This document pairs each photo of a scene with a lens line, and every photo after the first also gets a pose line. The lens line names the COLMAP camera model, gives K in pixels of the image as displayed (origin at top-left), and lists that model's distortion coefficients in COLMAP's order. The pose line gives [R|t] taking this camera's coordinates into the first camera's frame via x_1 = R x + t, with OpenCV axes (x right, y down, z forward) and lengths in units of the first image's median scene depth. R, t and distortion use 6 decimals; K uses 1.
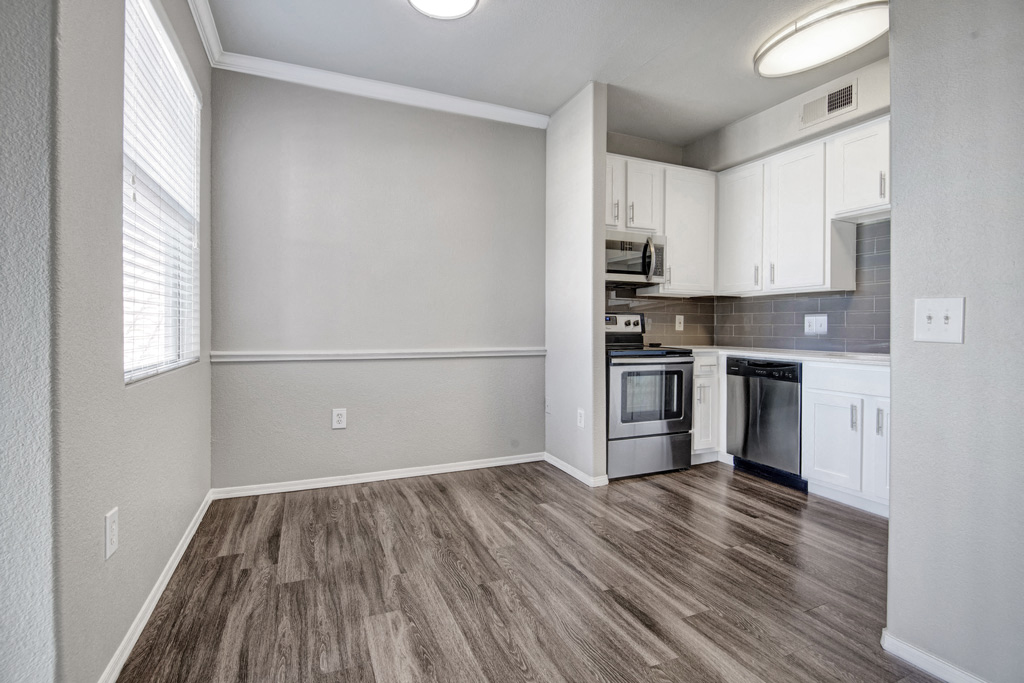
lens RADIAL K [[488.8, 0, 509.3], [0, 488.8, 335.1], [0, 0, 1]] dist [-0.005356, -0.006217]
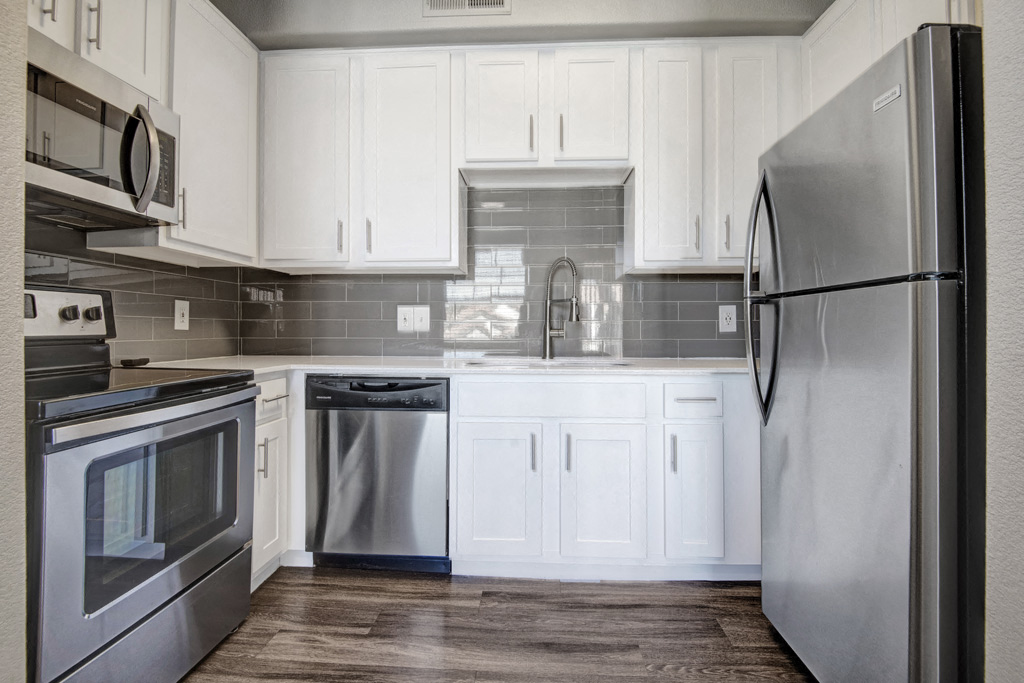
lens RADIAL K [[488.8, 0, 517.0], [0, 488.8, 323.4], [0, 0, 1]] dist [-0.005356, -0.006217]
pose [[0.453776, -0.002654, 0.891112, 0.065280], [0.019324, 0.999790, -0.006863, -0.007395], [-0.890906, 0.020334, 0.453732, 0.531535]]
